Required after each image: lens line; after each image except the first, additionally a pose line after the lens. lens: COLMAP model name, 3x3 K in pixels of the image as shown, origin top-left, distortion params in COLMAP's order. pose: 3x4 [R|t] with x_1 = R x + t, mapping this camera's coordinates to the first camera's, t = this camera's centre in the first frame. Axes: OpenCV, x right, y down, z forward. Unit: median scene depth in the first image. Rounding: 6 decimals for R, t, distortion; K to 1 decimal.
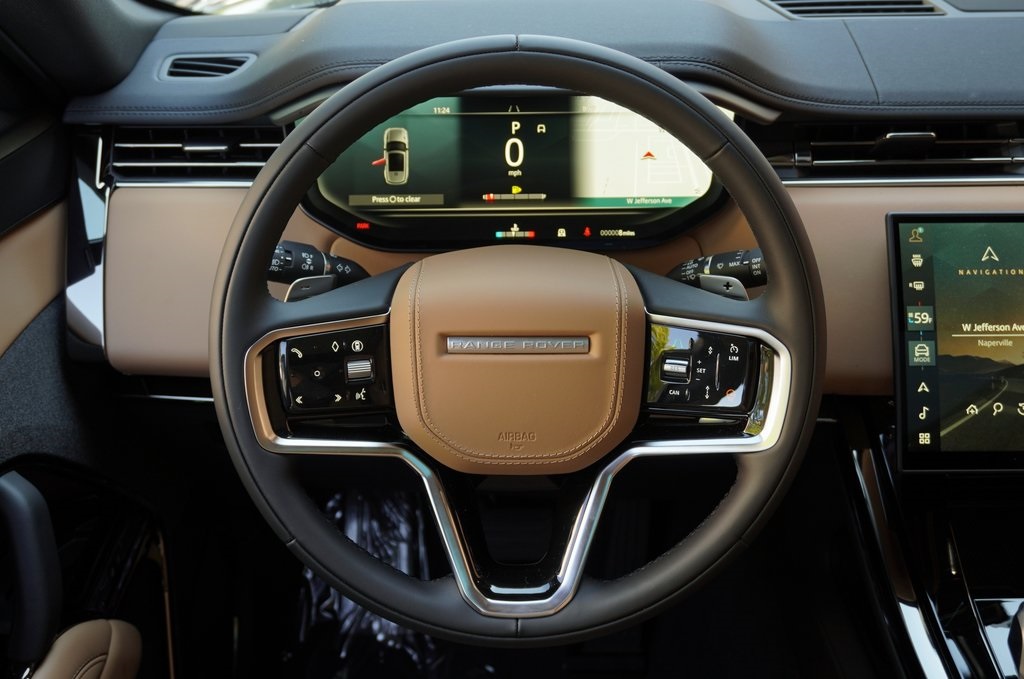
lens RADIAL K [[1137.9, 0, 518.7], [0, 1137.9, 354.4], [0, 0, 1]] dist [0.012943, 0.000000]
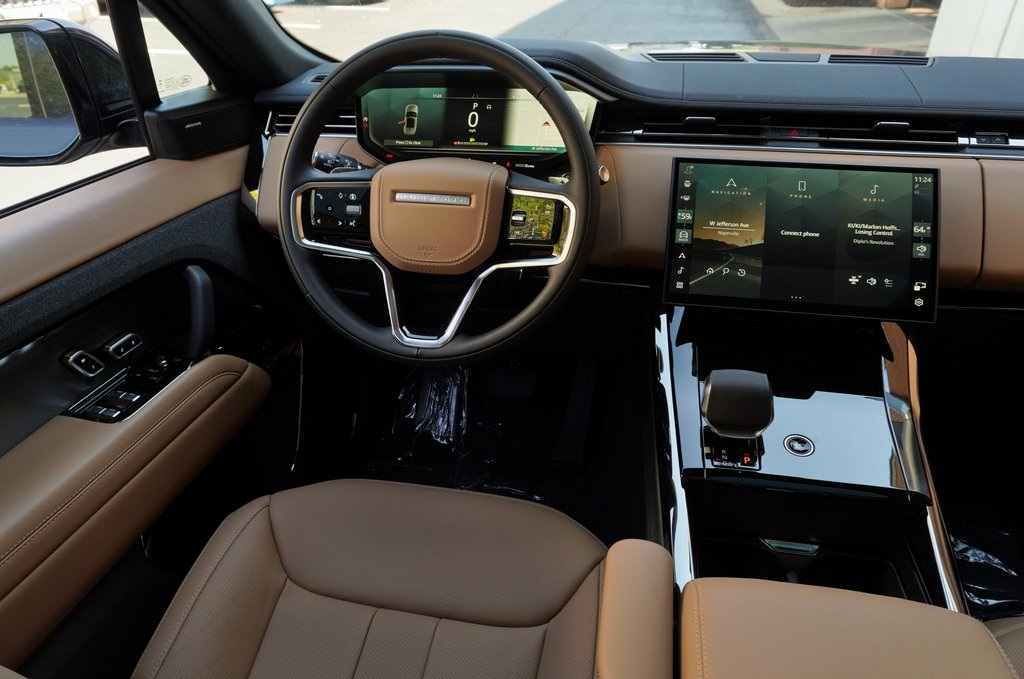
lens RADIAL K [[697.8, 0, 511.4], [0, 697.8, 342.2], [0, 0, 1]] dist [-0.033805, 0.025487]
pose [[0.978577, 0.090489, -0.184930, 0.307910], [-0.096835, 0.994972, -0.025559, 0.207869], [0.181687, 0.042919, 0.982419, -0.063656]]
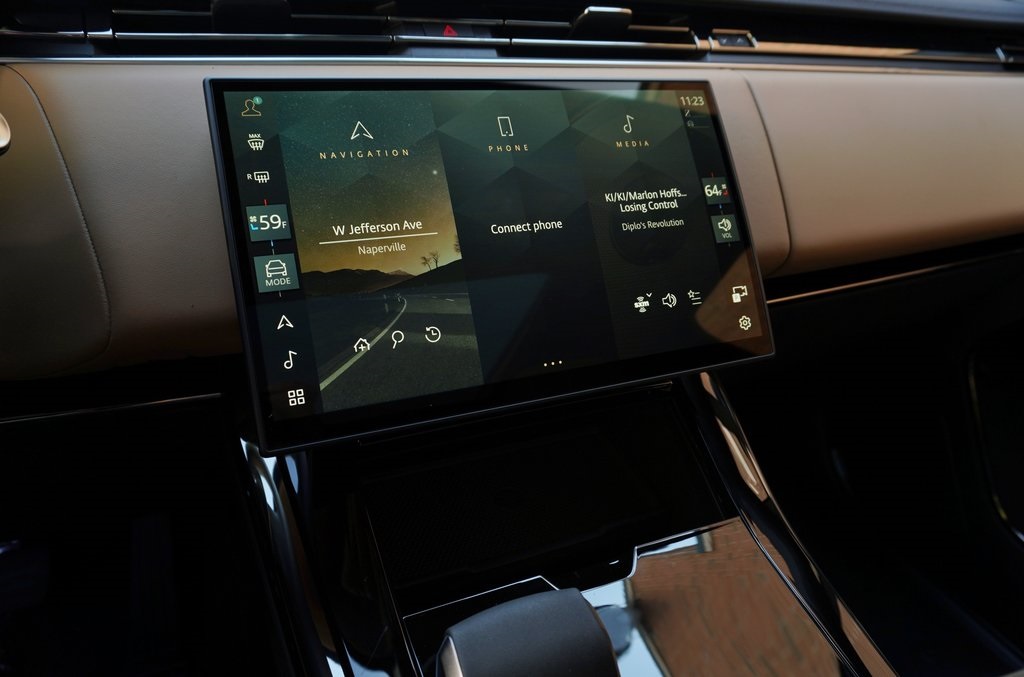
lens RADIAL K [[697.8, 0, 514.6], [0, 697.8, 334.3], [0, 0, 1]] dist [-0.033805, 0.025487]
pose [[0.918769, -0.131134, 0.372381, 0.324571], [0.150372, 0.988363, -0.022957, 0.065238], [-0.365037, 0.077088, 0.927796, 0.570037]]
